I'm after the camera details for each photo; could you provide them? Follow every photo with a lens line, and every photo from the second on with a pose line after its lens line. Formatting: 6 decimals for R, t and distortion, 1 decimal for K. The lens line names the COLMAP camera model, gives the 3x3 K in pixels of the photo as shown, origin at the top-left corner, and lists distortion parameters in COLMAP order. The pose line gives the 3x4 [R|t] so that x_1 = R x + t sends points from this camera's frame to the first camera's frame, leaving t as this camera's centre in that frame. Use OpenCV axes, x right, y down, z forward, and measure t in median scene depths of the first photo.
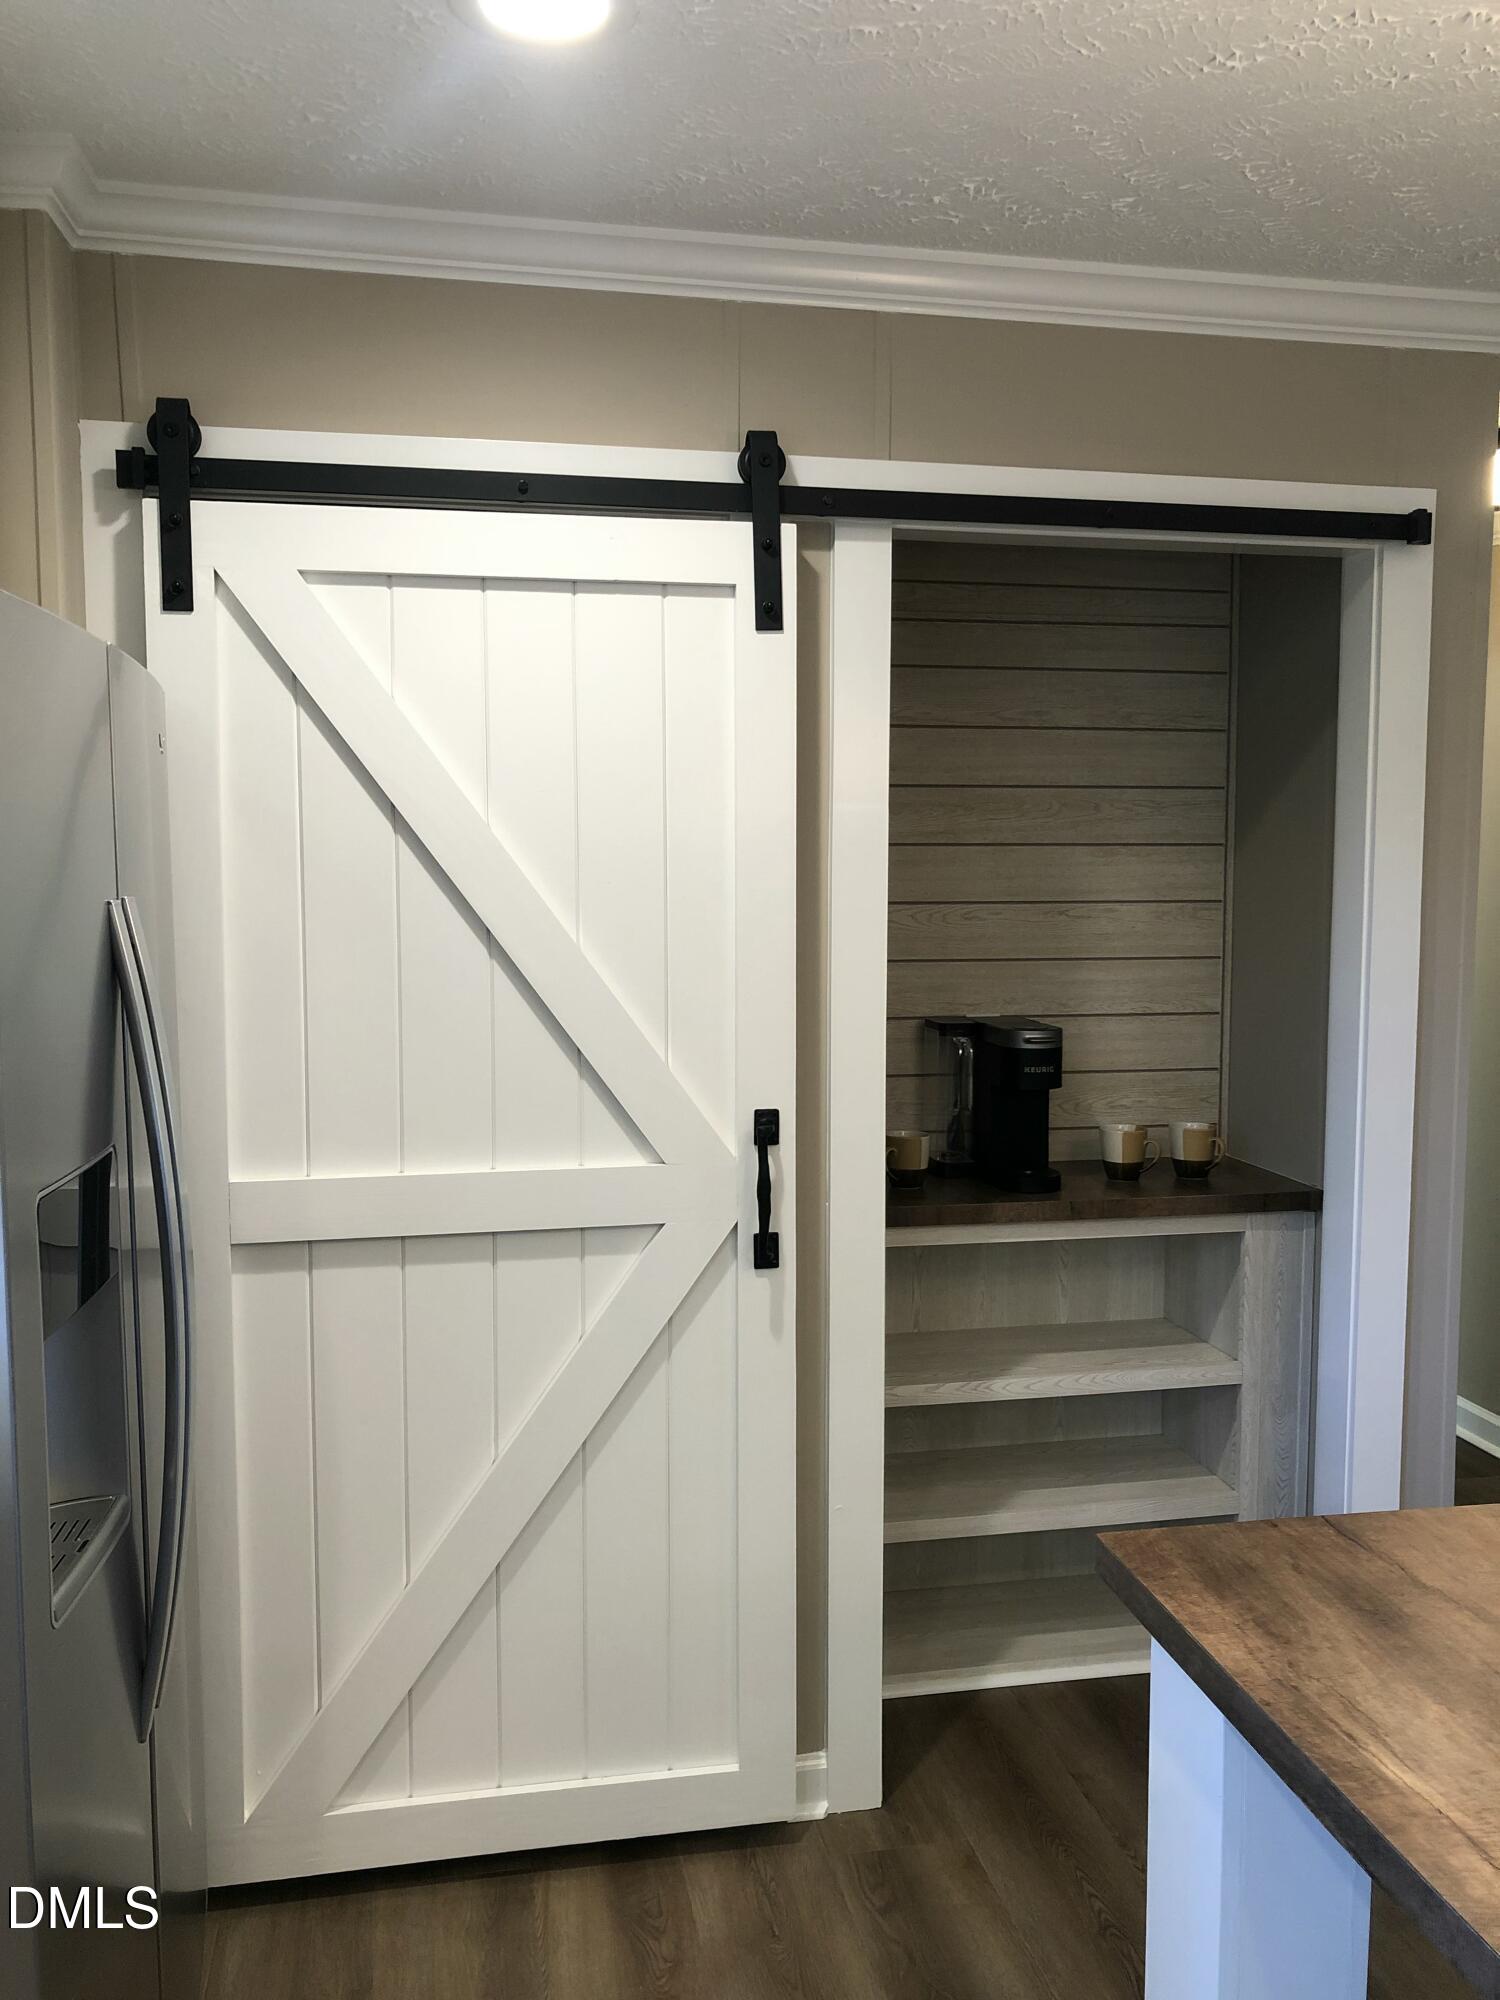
lens RADIAL K [[1633.3, 0, 750.0], [0, 1633.3, 1000.0], [0, 0, 1]] dist [0.025333, -0.014875]
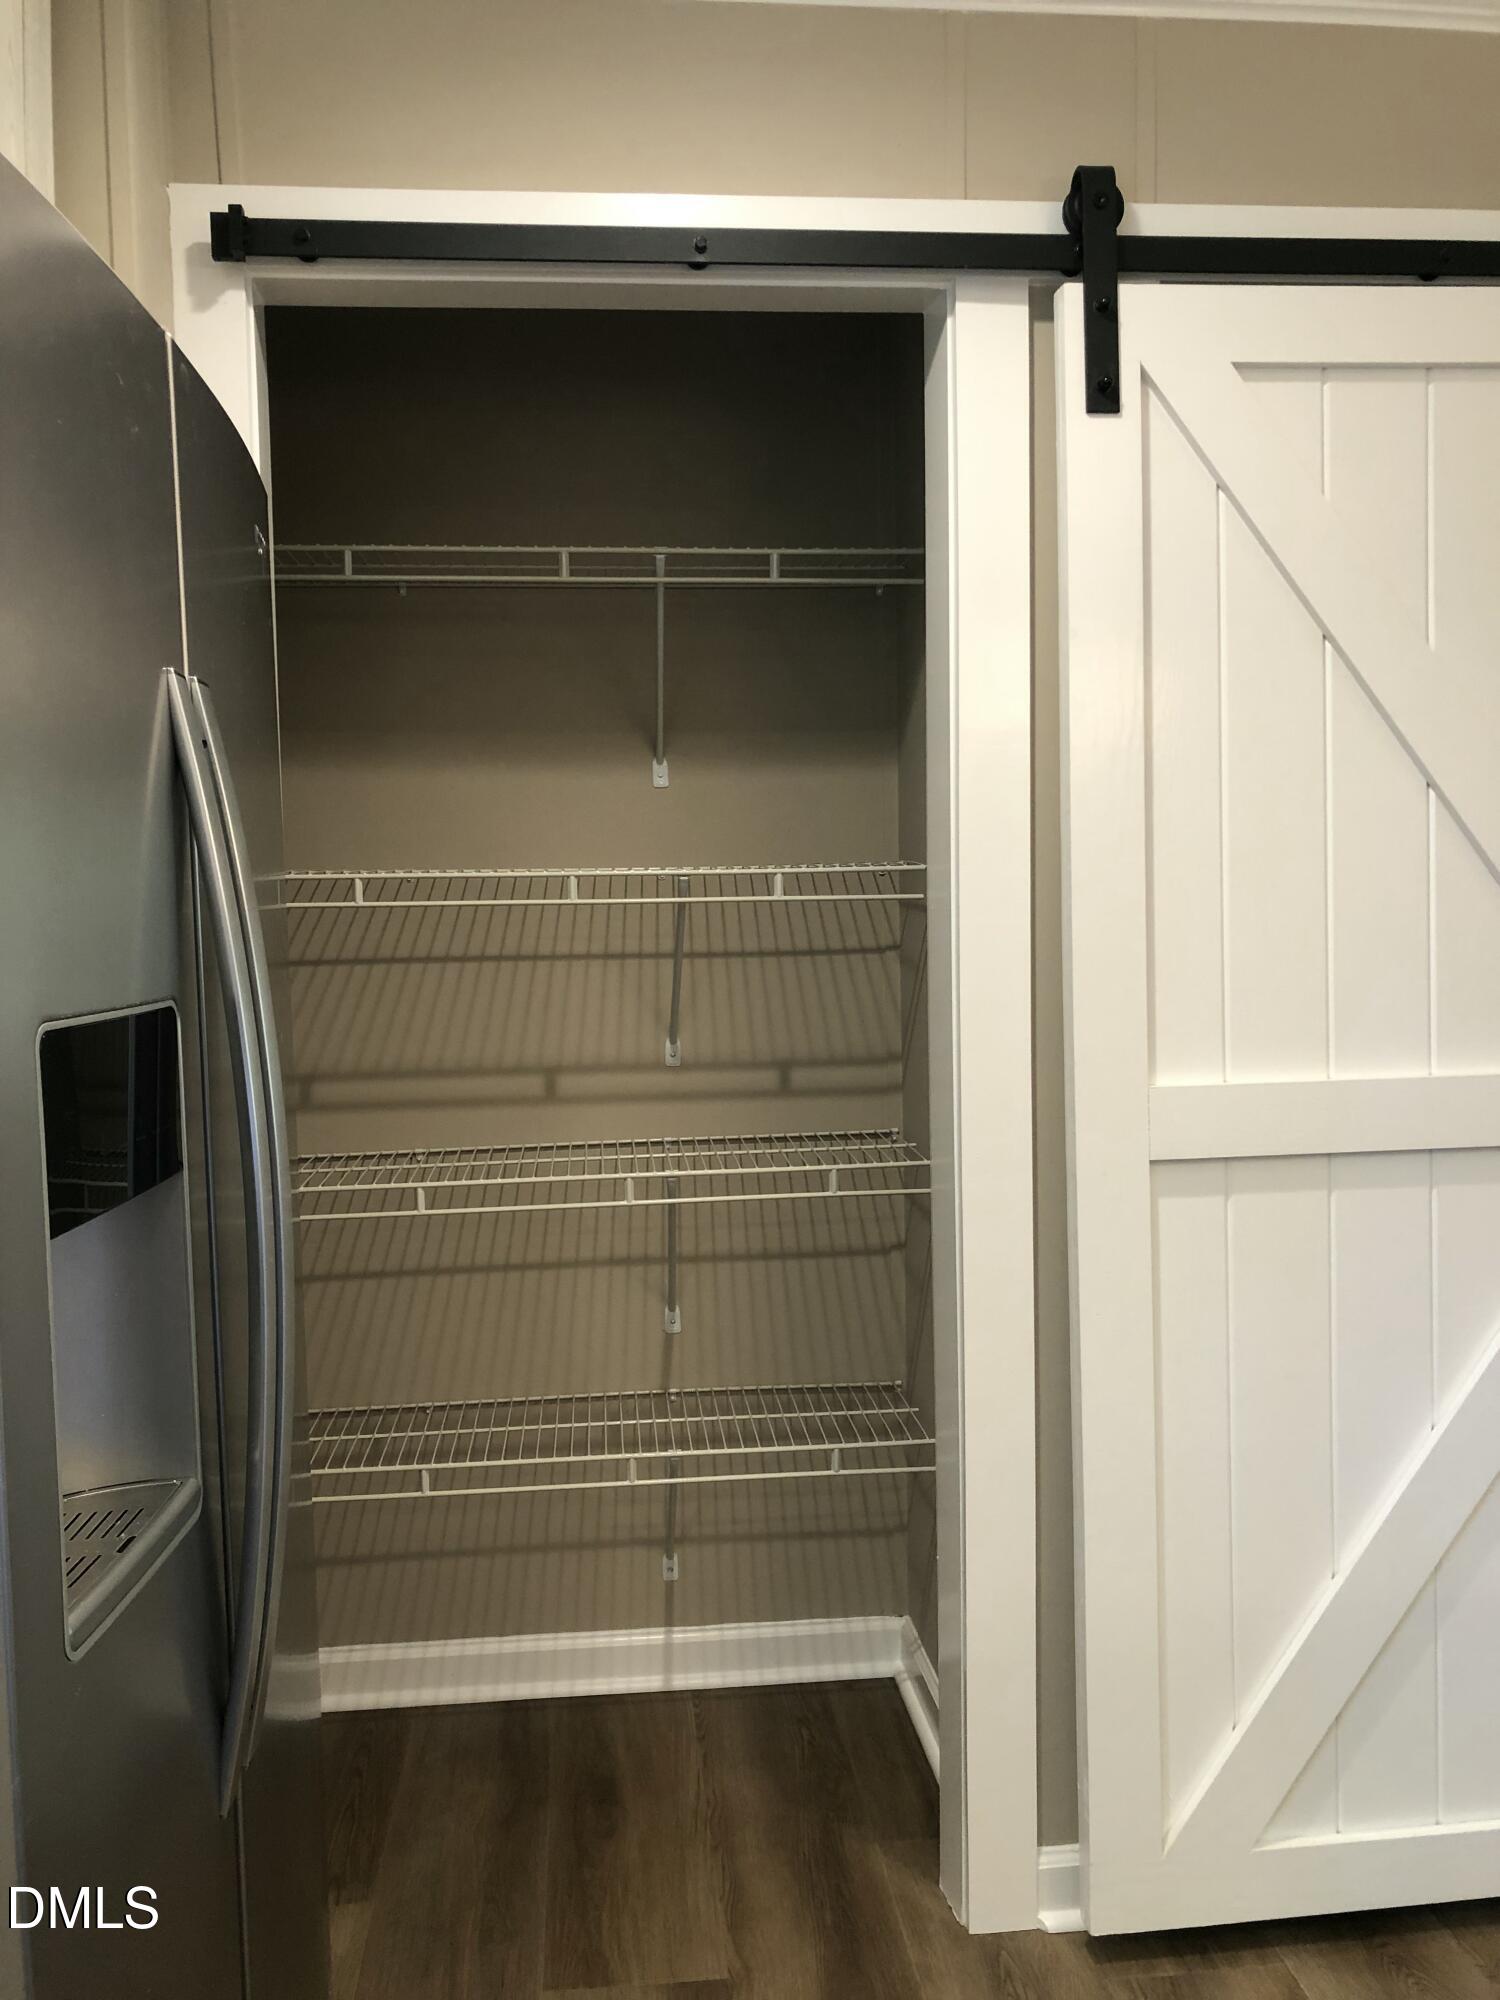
lens RADIAL K [[2101.8, 0, 750.0], [0, 2101.8, 762.3], [0, 0, 1]] dist [-0.080187, 0.026270]
pose [[0.996793, -0.008727, -0.079542, -0.412982], [0.004093, 0.998295, -0.058234, 0.007271], [0.079914, 0.057722, 0.995129, -0.077922]]
